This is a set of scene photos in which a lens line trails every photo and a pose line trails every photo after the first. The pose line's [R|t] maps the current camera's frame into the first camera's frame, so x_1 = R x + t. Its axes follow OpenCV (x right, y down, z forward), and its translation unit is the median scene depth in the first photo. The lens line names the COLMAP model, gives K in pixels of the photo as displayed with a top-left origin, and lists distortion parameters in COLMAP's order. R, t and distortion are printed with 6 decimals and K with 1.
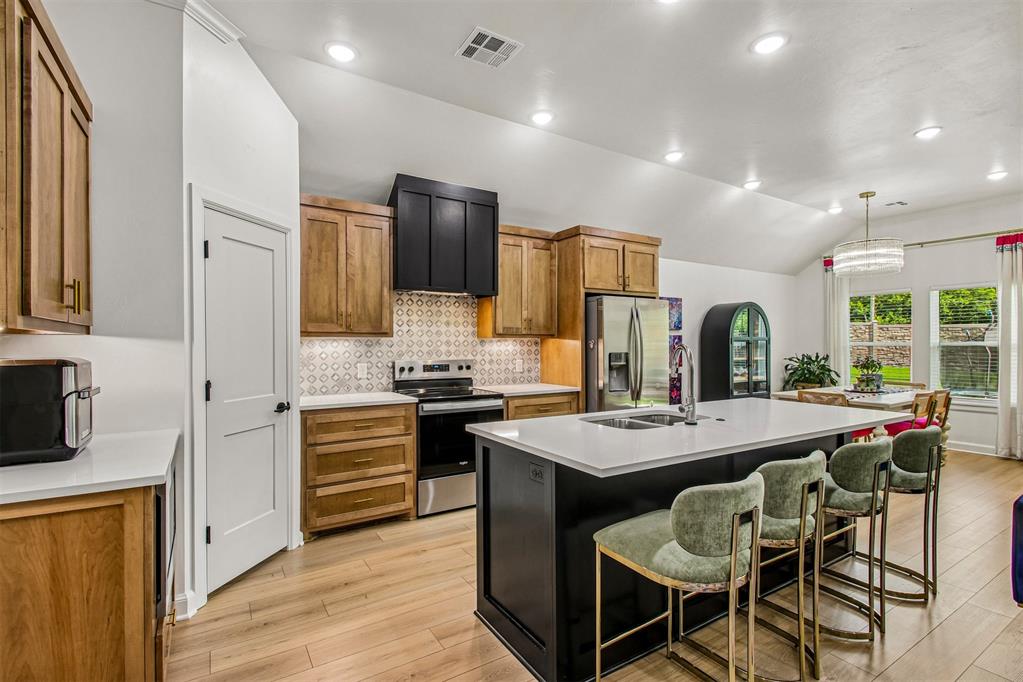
lens RADIAL K [[478.8, 0, 508.1], [0, 478.8, 339.1], [0, 0, 1]] dist [0.017493, 0.000439]
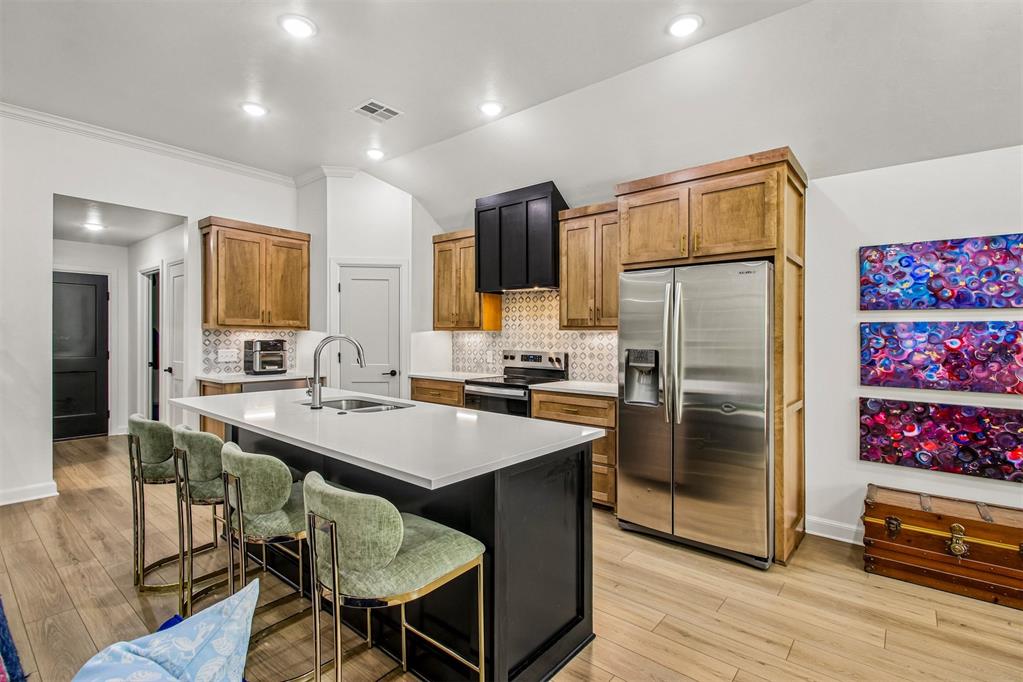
lens RADIAL K [[478.8, 0, 509.1], [0, 478.8, 341.8], [0, 0, 1]] dist [0.017493, 0.000439]
pose [[0.315811, 0.014396, -0.948713, 0.854047], [0.000156, 0.999884, 0.015224, 0.005993], [0.948822, -0.004956, 0.315772, 0.593131]]
